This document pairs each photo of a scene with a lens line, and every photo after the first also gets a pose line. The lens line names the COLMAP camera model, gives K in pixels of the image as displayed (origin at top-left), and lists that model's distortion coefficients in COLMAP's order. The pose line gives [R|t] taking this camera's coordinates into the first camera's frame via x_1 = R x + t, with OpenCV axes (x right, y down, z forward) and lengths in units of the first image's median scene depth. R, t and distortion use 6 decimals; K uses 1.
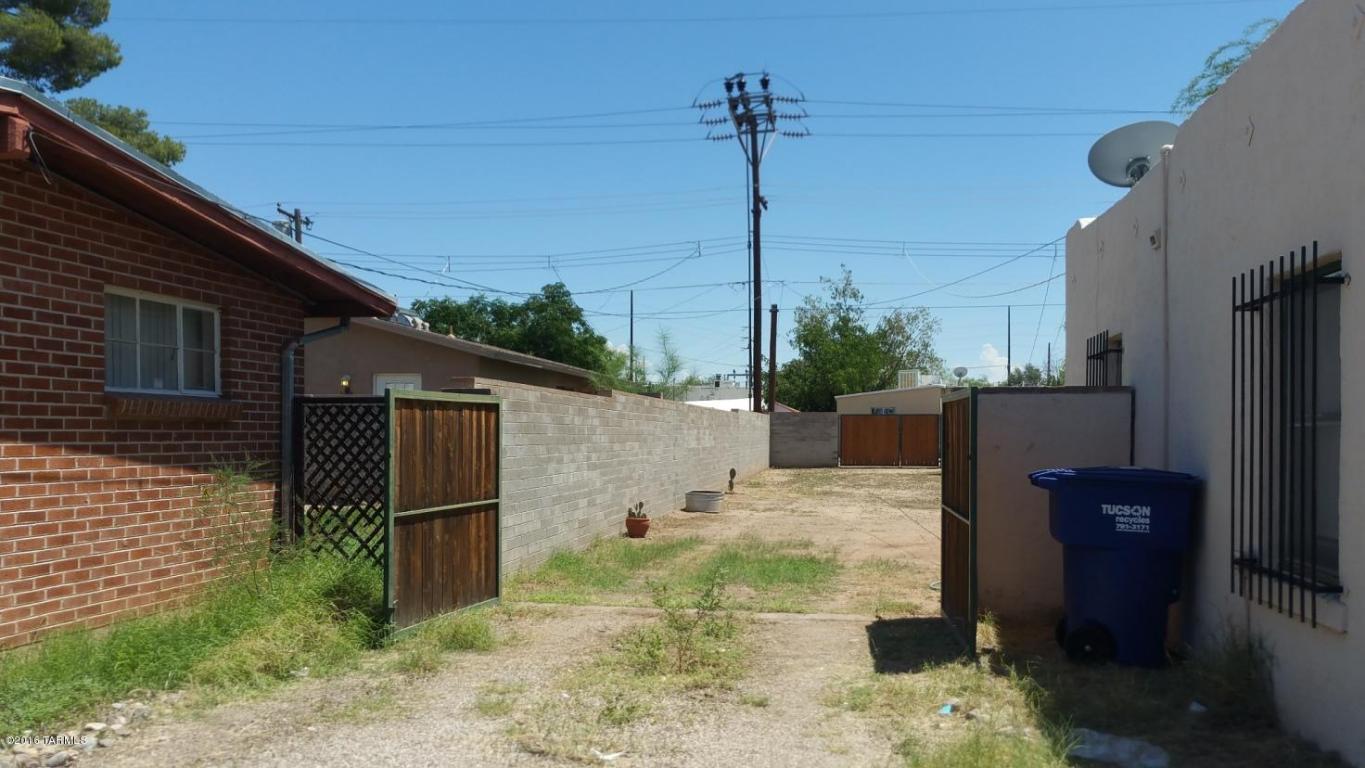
lens RADIAL K [[1093.0, 0, 686.2], [0, 1093.0, 376.6], [0, 0, 1]] dist [0.095625, -0.137212]
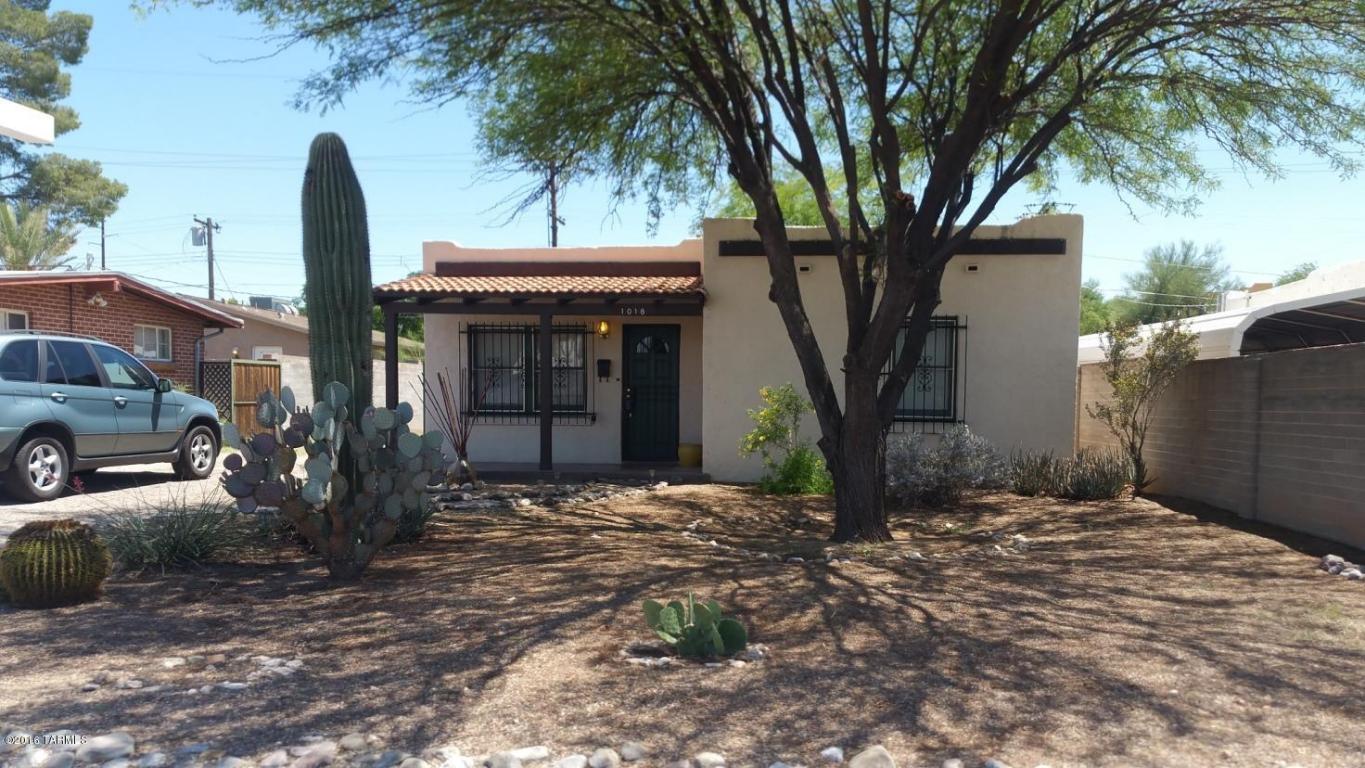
lens RADIAL K [[1093.0, 0, 675.7], [0, 1093.0, 391.8], [0, 0, 1]] dist [0.095625, -0.137212]
pose [[0.998491, 0.008042, 0.054320, 0.361000], [-0.010463, 0.998958, 0.044424, -0.021881], [-0.053906, -0.044925, 0.997535, -0.964753]]
